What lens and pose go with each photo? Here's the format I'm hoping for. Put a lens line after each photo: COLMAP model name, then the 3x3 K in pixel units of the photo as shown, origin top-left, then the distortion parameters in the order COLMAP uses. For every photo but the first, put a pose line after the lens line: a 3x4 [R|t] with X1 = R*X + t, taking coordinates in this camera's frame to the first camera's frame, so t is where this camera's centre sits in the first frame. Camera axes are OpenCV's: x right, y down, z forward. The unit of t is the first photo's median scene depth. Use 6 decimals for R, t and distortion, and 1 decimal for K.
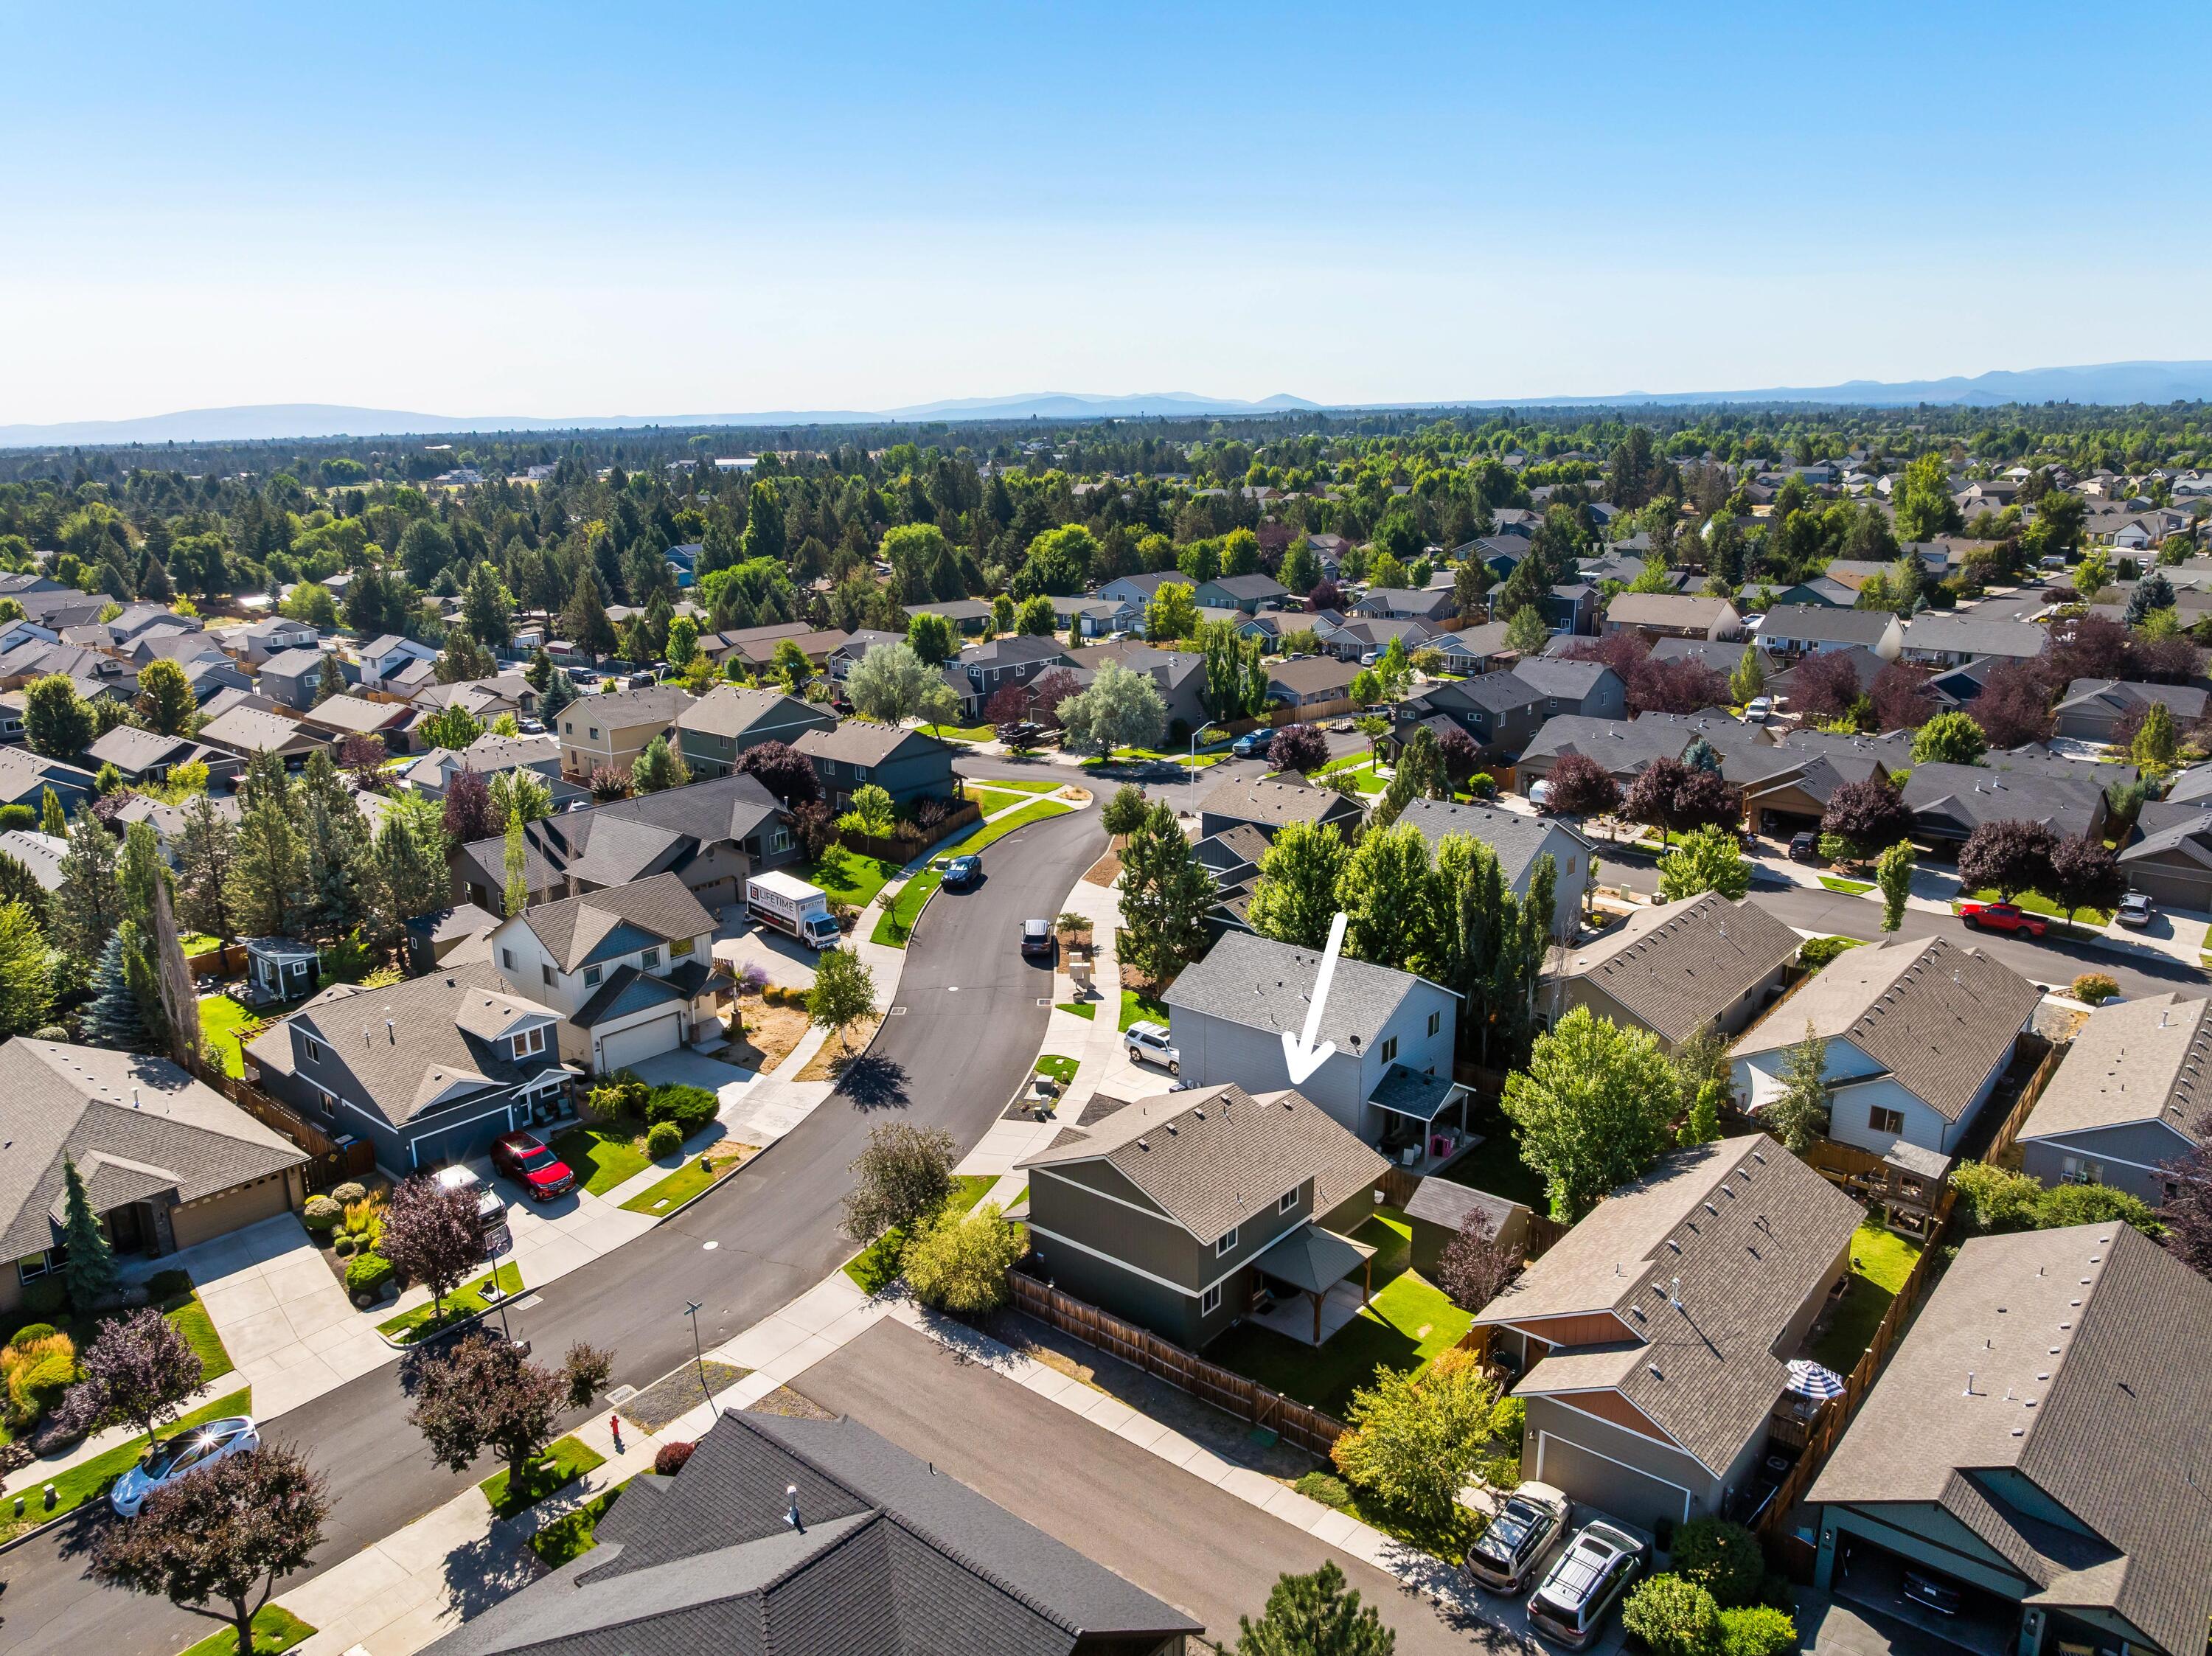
lens RADIAL K [[1545.2, 0, 1092.8], [0, 1545.2, 870.3], [0, 0, 1]] dist [-0.032422, -0.000999]
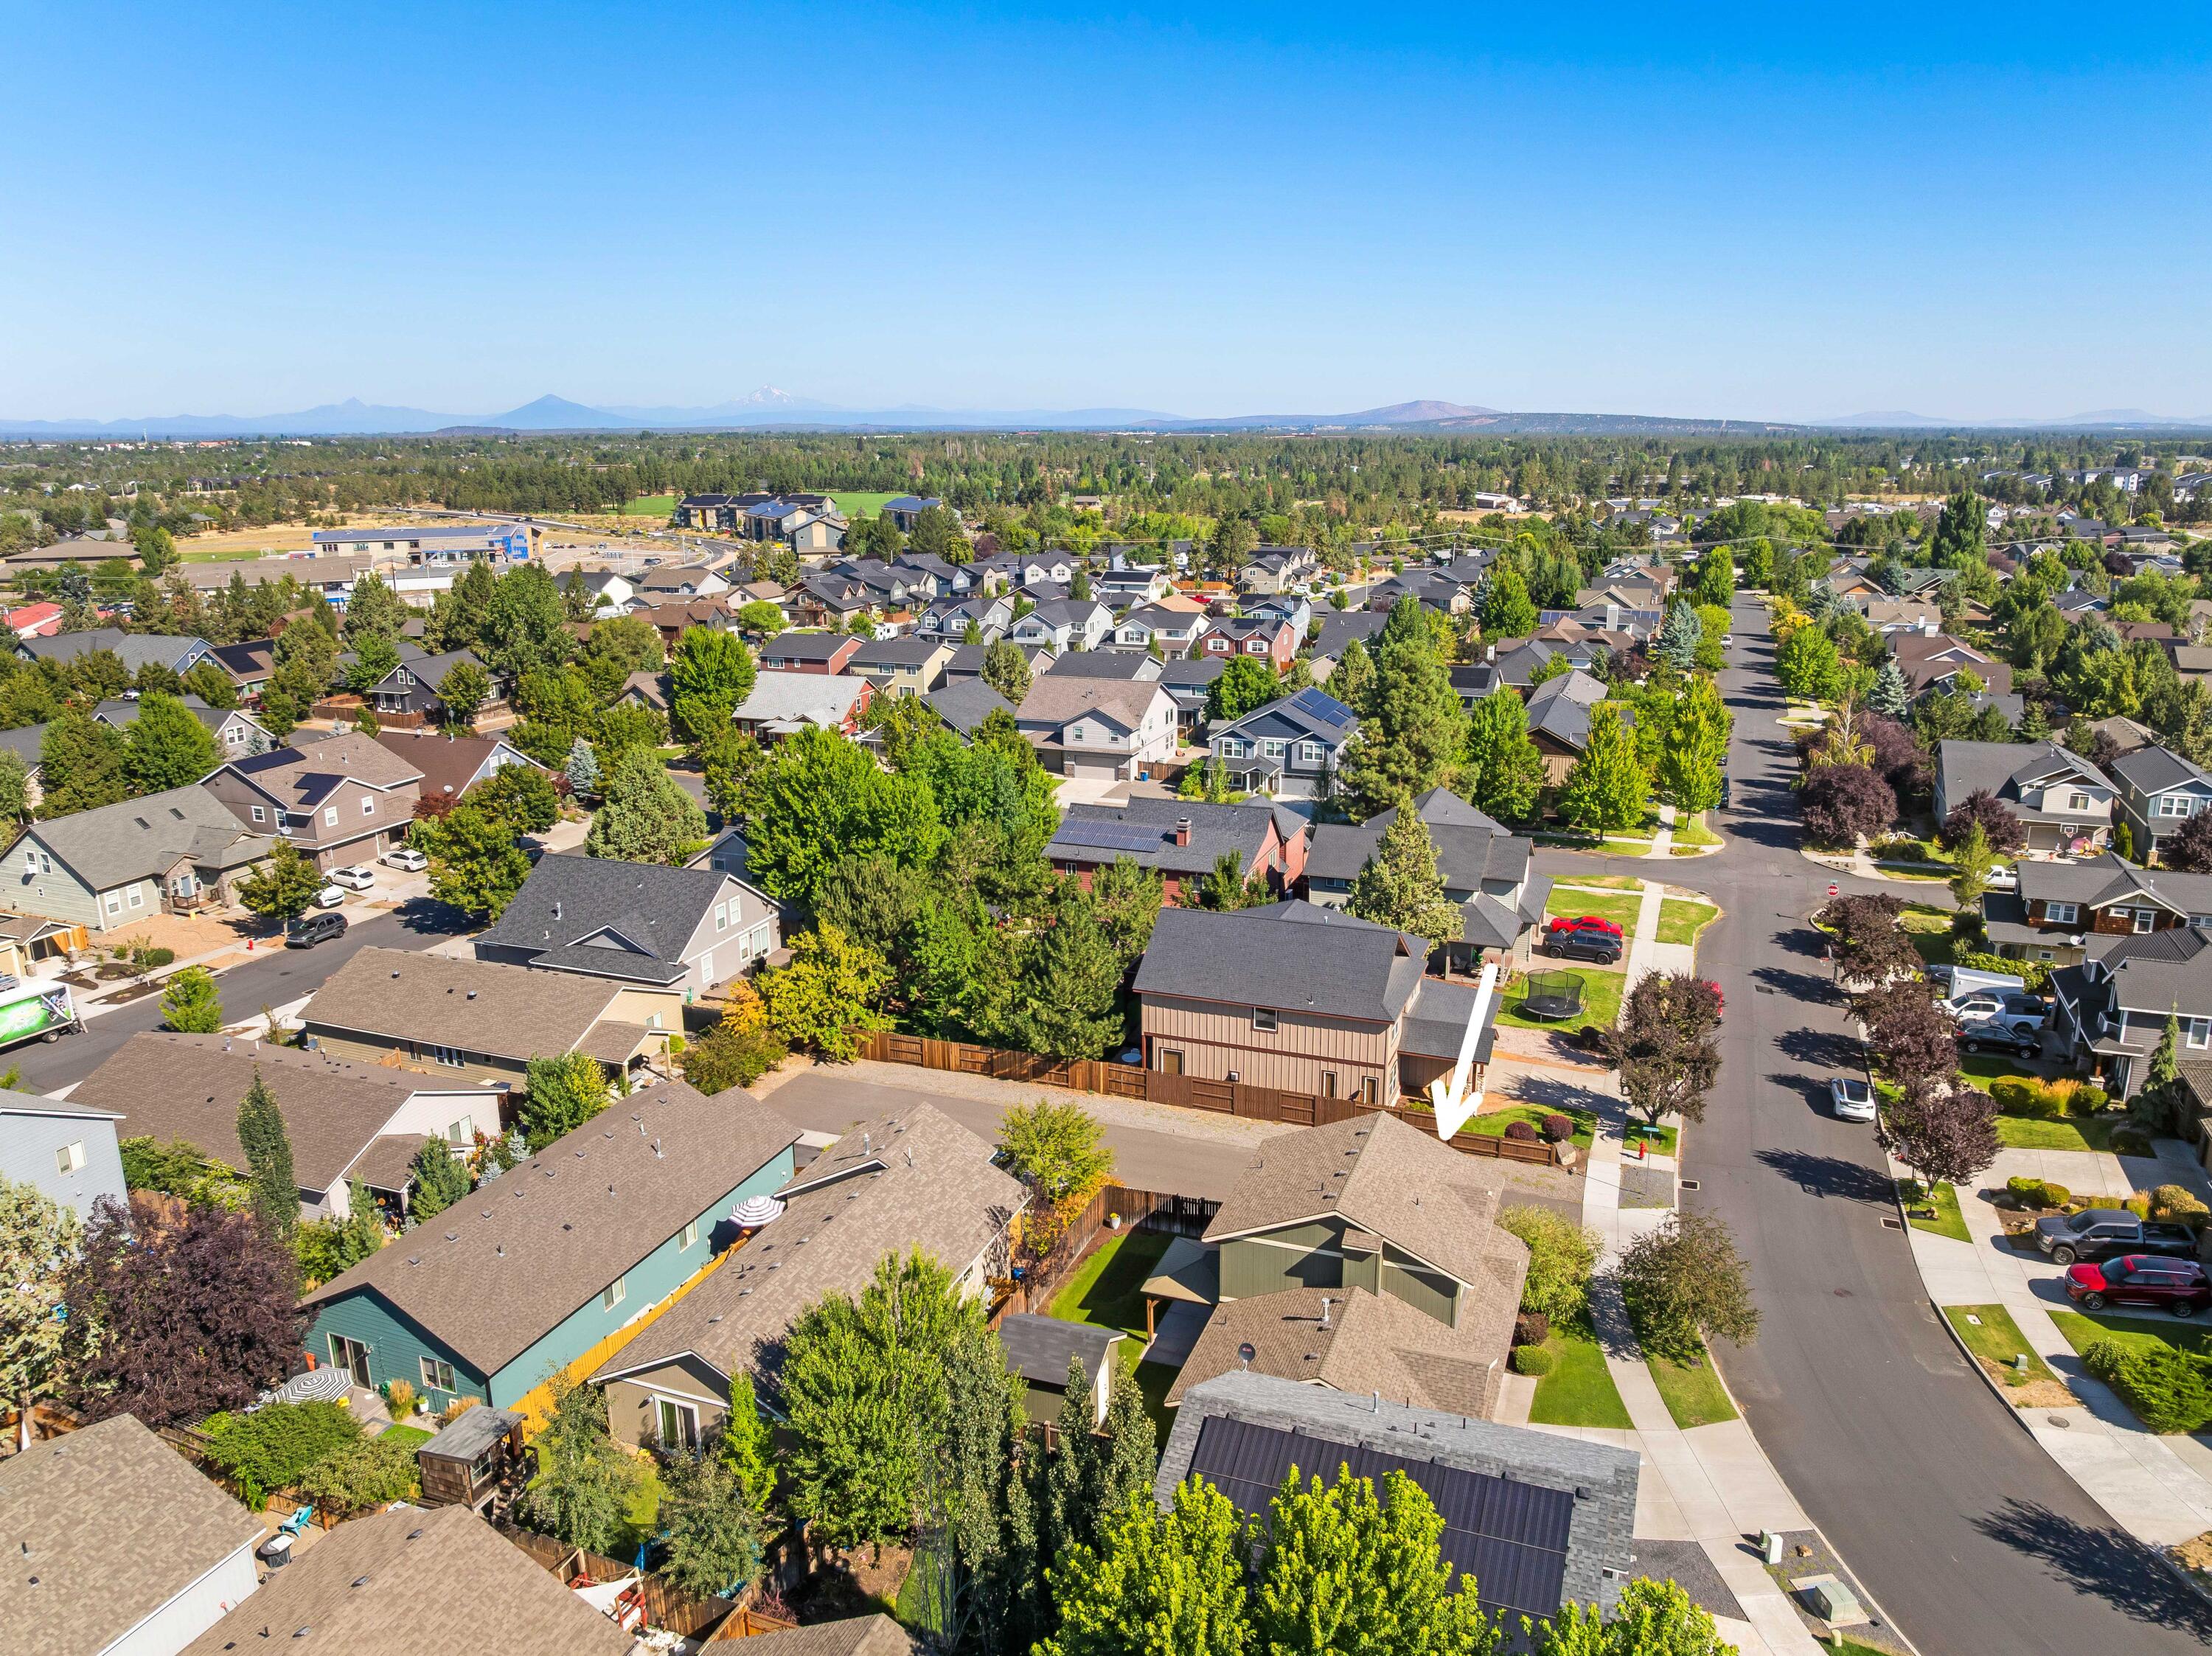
lens RADIAL K [[1574.2, 0, 1106.0], [0, 1574.2, 828.0], [0, 0, 1]] dist [-0.034728, 0.003820]
pose [[-0.941682, 0.106628, -0.319162, 0.352962], [-0.071879, 0.862840, 0.500341, -0.350666], [0.328736, 0.494103, -0.804857, 1.190371]]
